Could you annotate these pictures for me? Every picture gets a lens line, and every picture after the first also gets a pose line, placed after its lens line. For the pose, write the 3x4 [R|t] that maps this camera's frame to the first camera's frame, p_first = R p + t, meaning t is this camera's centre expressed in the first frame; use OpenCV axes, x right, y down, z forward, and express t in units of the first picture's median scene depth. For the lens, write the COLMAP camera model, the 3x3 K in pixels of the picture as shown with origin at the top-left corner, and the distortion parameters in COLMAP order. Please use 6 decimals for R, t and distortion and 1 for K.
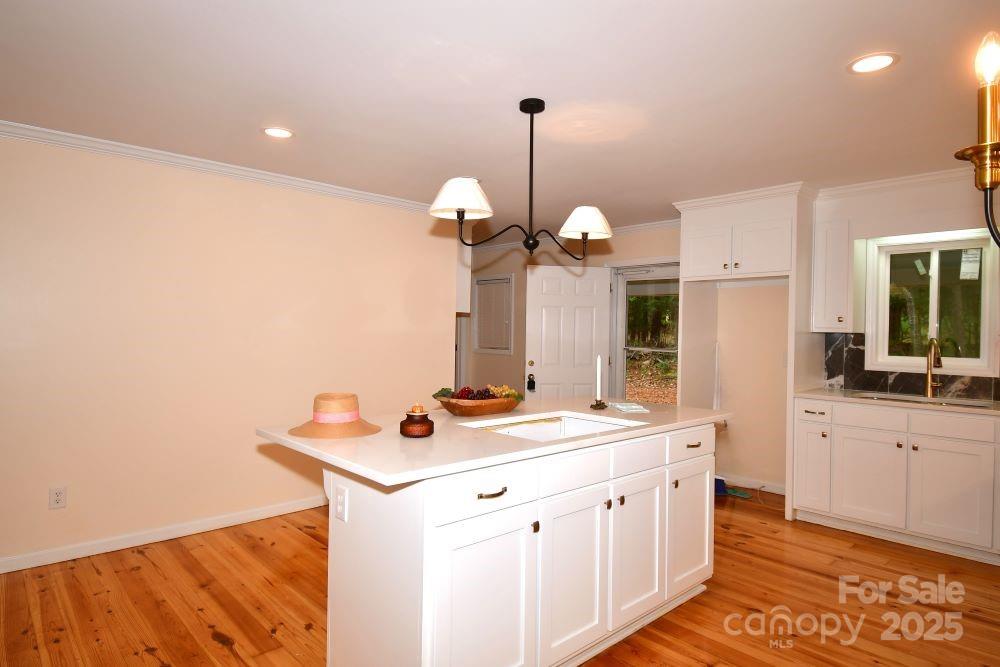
lens RADIAL K [[569.2, 0, 501.3], [0, 569.2, 333.1], [0, 0, 1]] dist [0.004738, 0.000456]
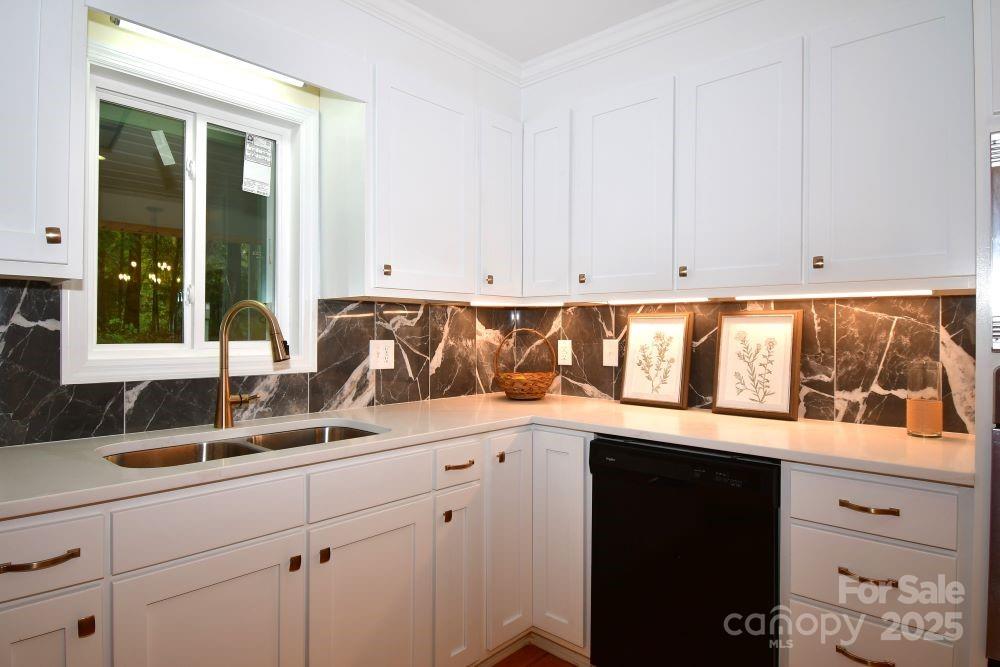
lens RADIAL K [[569.2, 0, 500.9], [0, 569.2, 332.4], [0, 0, 1]] dist [0.004738, 0.000456]
pose [[-0.091440, -0.018012, 0.995648, 0.251113], [-0.002434, 0.999837, 0.017864, 0.024034], [-0.995808, -0.000790, -0.091469, 0.776820]]
